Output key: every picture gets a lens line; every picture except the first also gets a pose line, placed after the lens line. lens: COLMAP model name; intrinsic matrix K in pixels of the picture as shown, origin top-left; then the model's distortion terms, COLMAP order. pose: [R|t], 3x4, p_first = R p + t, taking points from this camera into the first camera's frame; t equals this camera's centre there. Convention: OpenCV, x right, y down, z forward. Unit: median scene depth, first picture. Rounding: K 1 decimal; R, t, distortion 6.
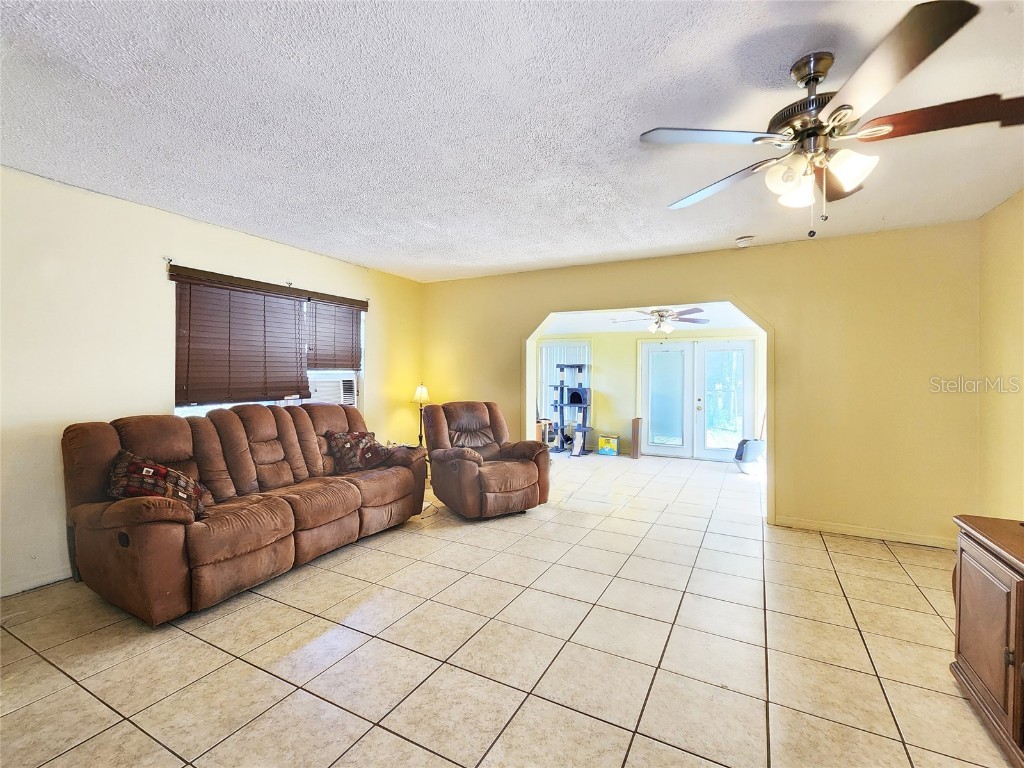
lens RADIAL K [[460.3, 0, 508.7], [0, 460.3, 377.4], [0, 0, 1]] dist [0.001105, 0.000143]
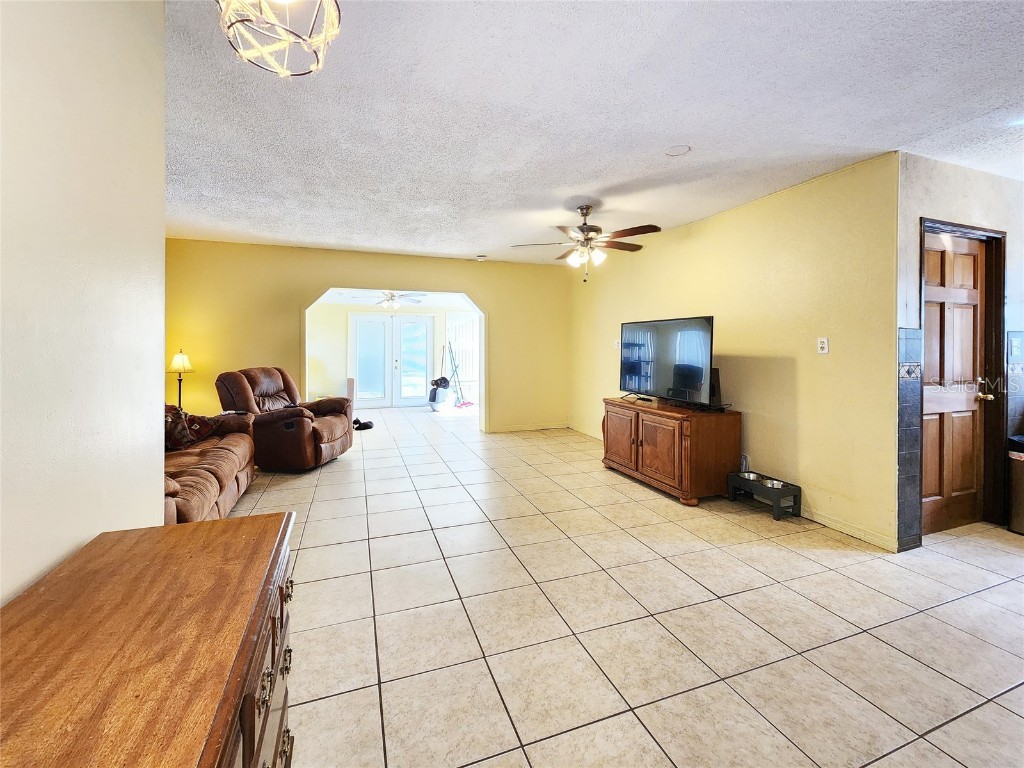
lens RADIAL K [[431.9, 0, 514.1], [0, 431.9, 347.2], [0, 0, 1]] dist [-0.000830, -0.000278]
pose [[0.651683, -0.012400, 0.758390, -0.501491], [0.006064, 0.999920, 0.011139, -0.000141], [-0.758468, -0.002660, 0.651705, -0.062533]]
